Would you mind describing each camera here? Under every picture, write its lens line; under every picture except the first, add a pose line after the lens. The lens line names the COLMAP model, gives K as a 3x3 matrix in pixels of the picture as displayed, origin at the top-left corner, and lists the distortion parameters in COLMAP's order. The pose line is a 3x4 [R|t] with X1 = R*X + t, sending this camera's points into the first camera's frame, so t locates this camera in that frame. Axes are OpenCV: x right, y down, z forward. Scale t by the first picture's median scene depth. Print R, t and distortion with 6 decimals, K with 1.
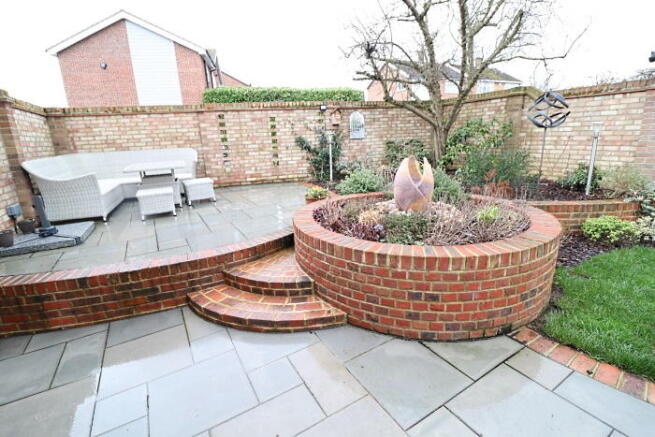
lens RADIAL K [[304.7, 0, 327.0], [0, 304.7, 215.4], [0, 0, 1]] dist [-0.009683, -0.003936]
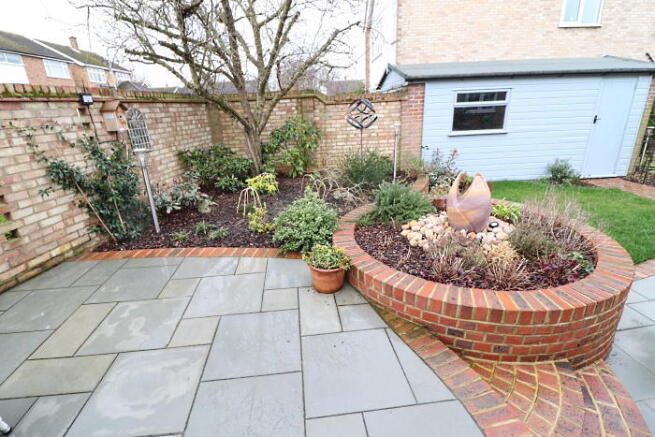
lens RADIAL K [[304.7, 0, 323.2], [0, 304.7, 214.8], [0, 0, 1]] dist [-0.009683, -0.003936]
pose [[0.409922, -0.279215, 0.868334, -0.333915], [0.258211, 0.948575, 0.183121, -0.163561], [-0.874809, 0.149148, 0.460938, 0.457582]]
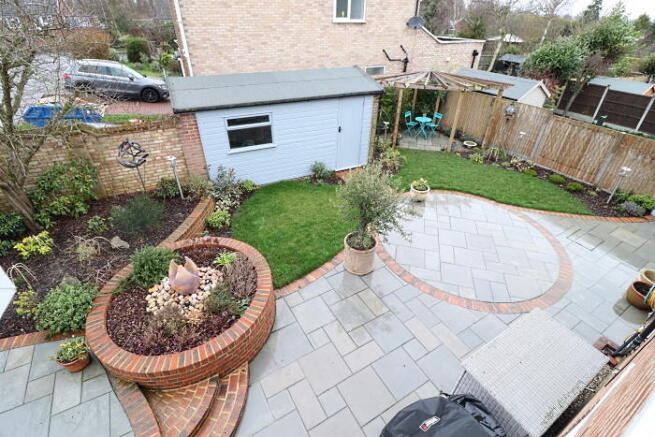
lens RADIAL K [[304.7, 0, 323.9], [0, 304.7, 217.5], [0, 0, 1]] dist [-0.009683, -0.003936]
pose [[0.006643, -0.517924, 0.855401, -0.359468], [0.244914, 0.830209, 0.500769, -0.403903], [-0.969522, 0.206173, 0.132361, 0.069643]]
